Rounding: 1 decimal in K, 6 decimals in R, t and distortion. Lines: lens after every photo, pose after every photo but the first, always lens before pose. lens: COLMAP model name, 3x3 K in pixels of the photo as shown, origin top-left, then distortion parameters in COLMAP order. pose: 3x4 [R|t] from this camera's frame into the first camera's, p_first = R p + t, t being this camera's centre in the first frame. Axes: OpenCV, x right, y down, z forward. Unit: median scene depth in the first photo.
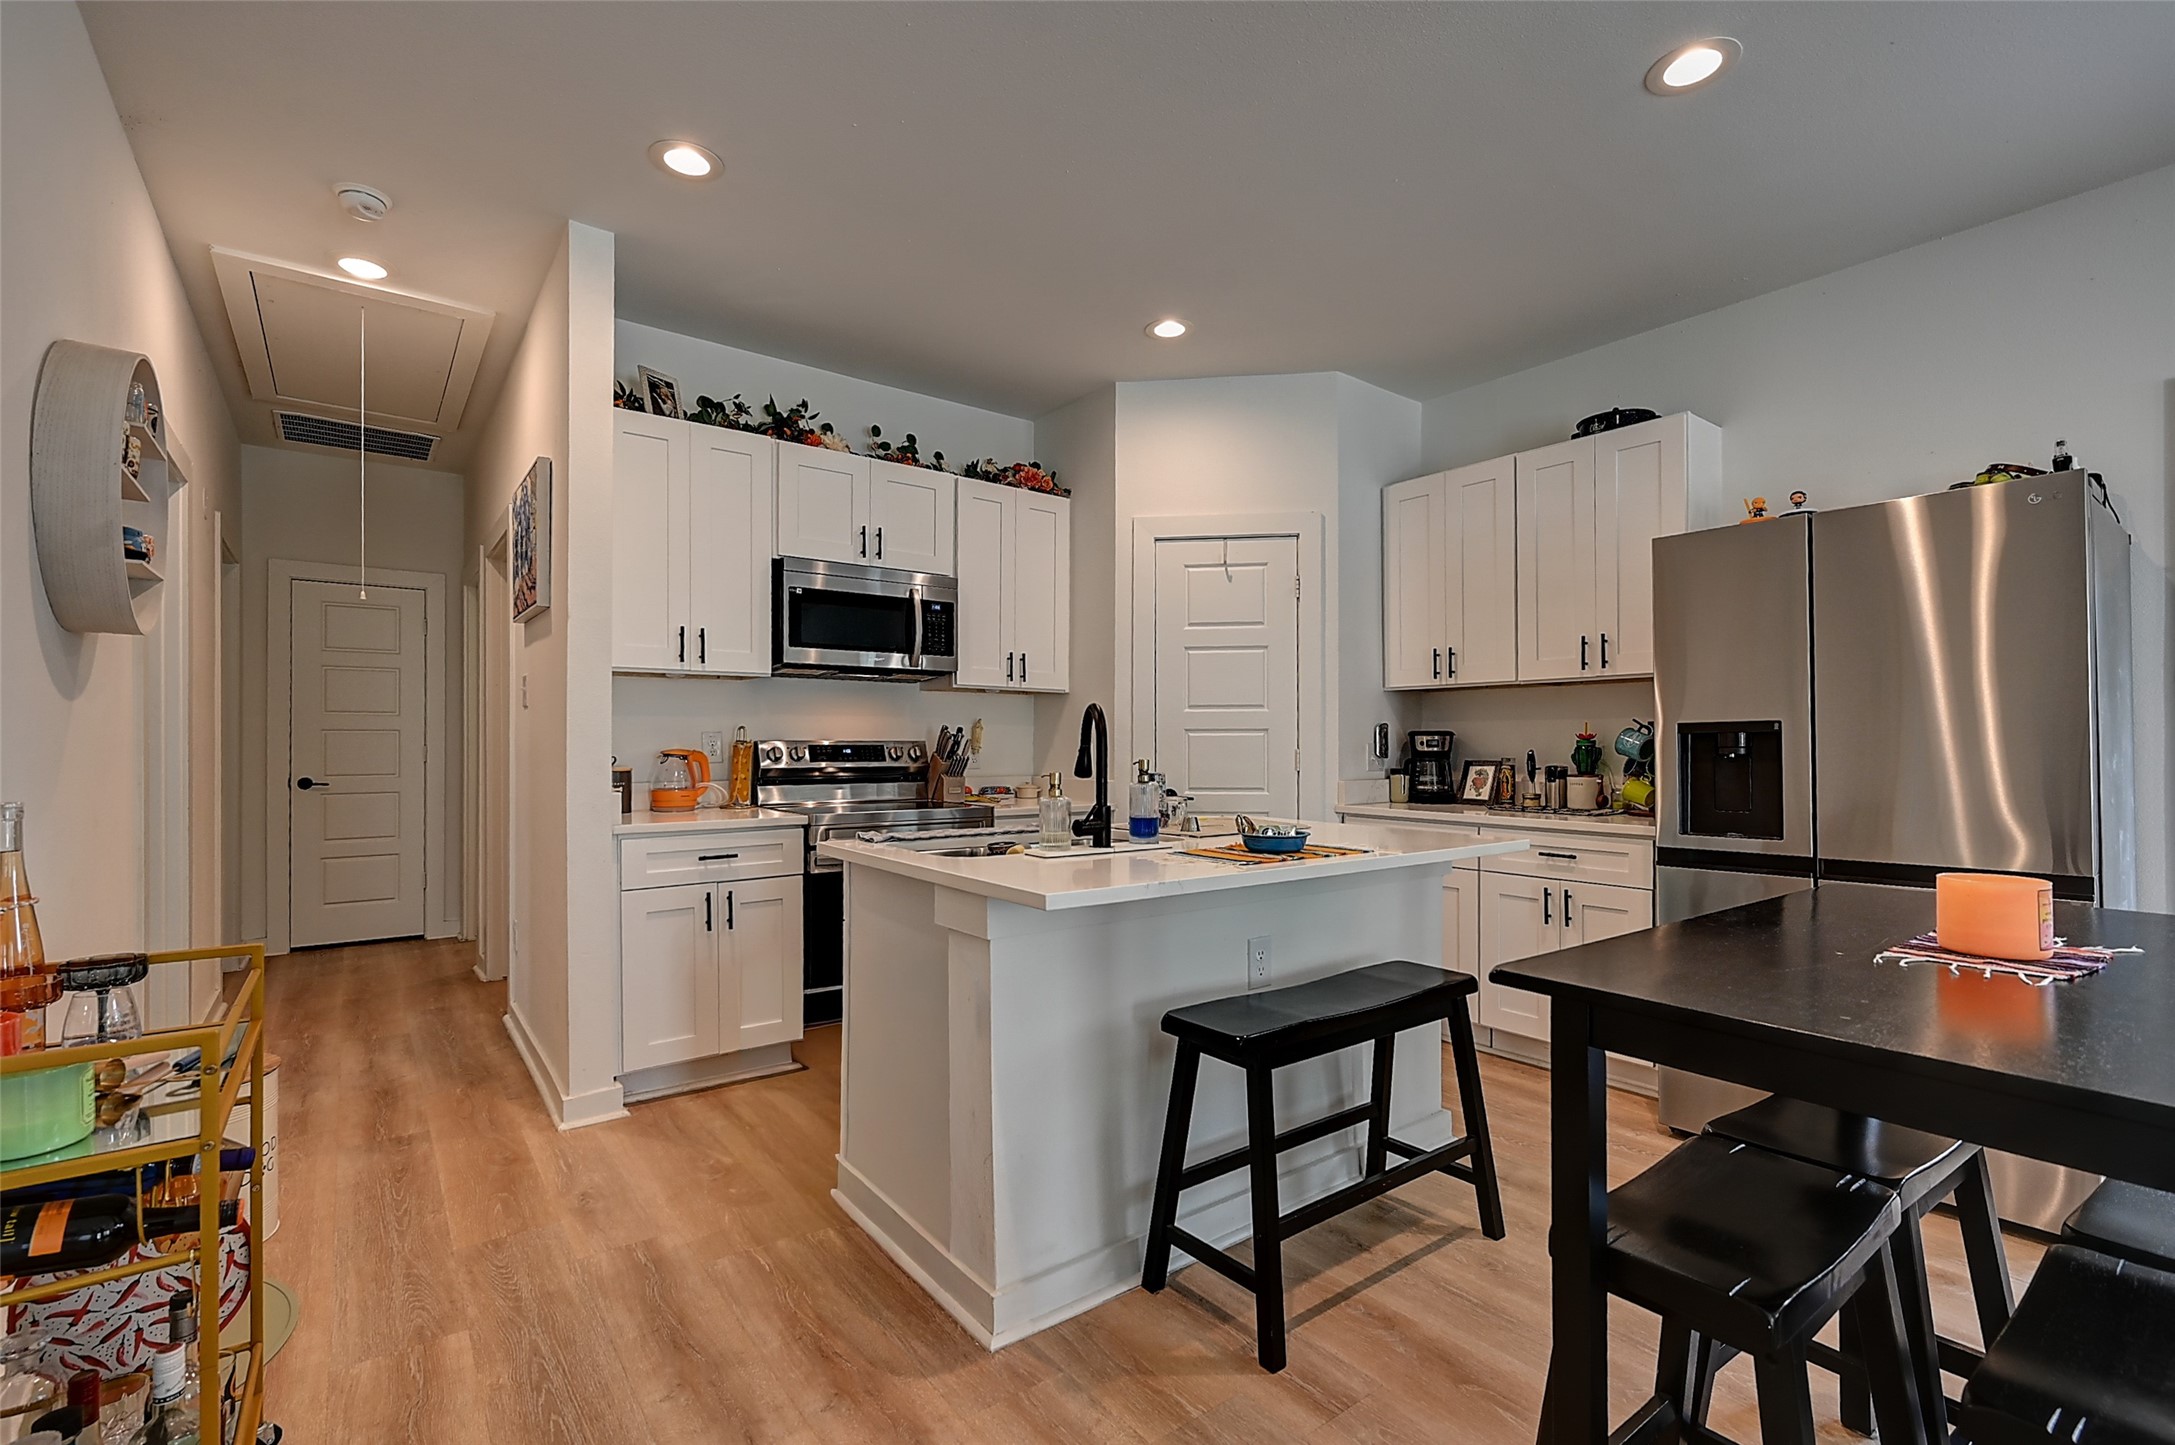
lens RADIAL K [[960.7, 0, 1077.5], [0, 960.7, 738.2], [0, 0, 1]] dist [-0.000863, 0.000032]
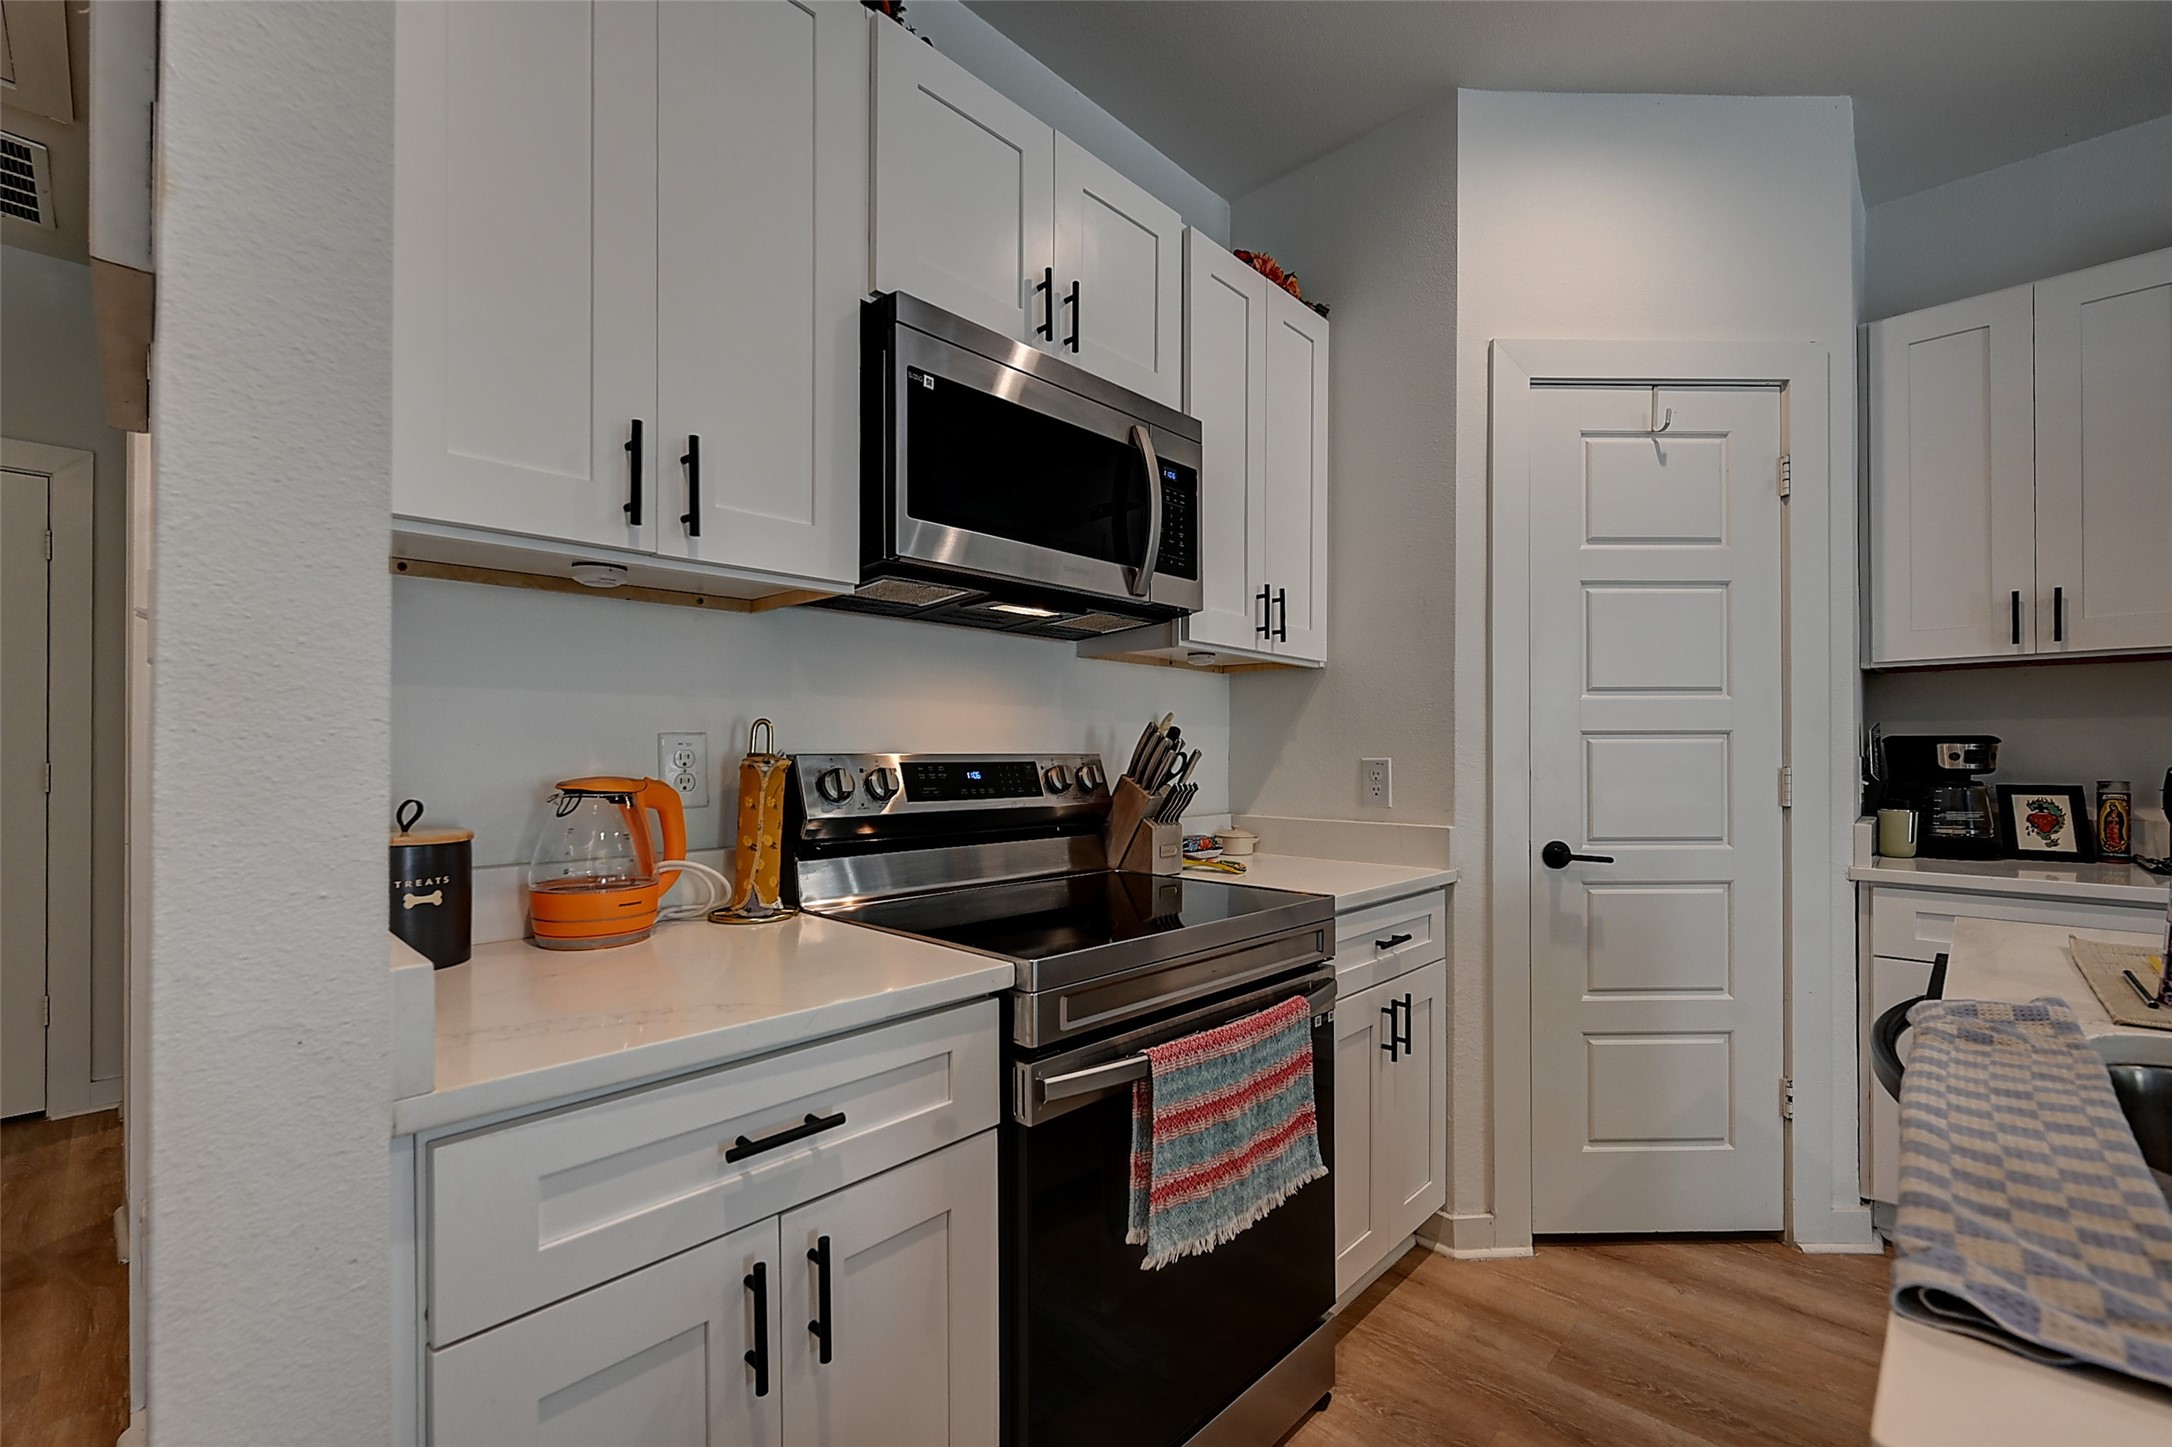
lens RADIAL K [[931.0, 0, 1097.8], [0, 931.0, 744.0], [0, 0, 1]] dist [-0.002806, -0.000268]
pose [[0.985920, -0.000121, 0.167219, -0.264416], [0.001304, 0.999975, -0.006964, 0.001161], [-0.167213, 0.007084, 0.985895, 0.560653]]
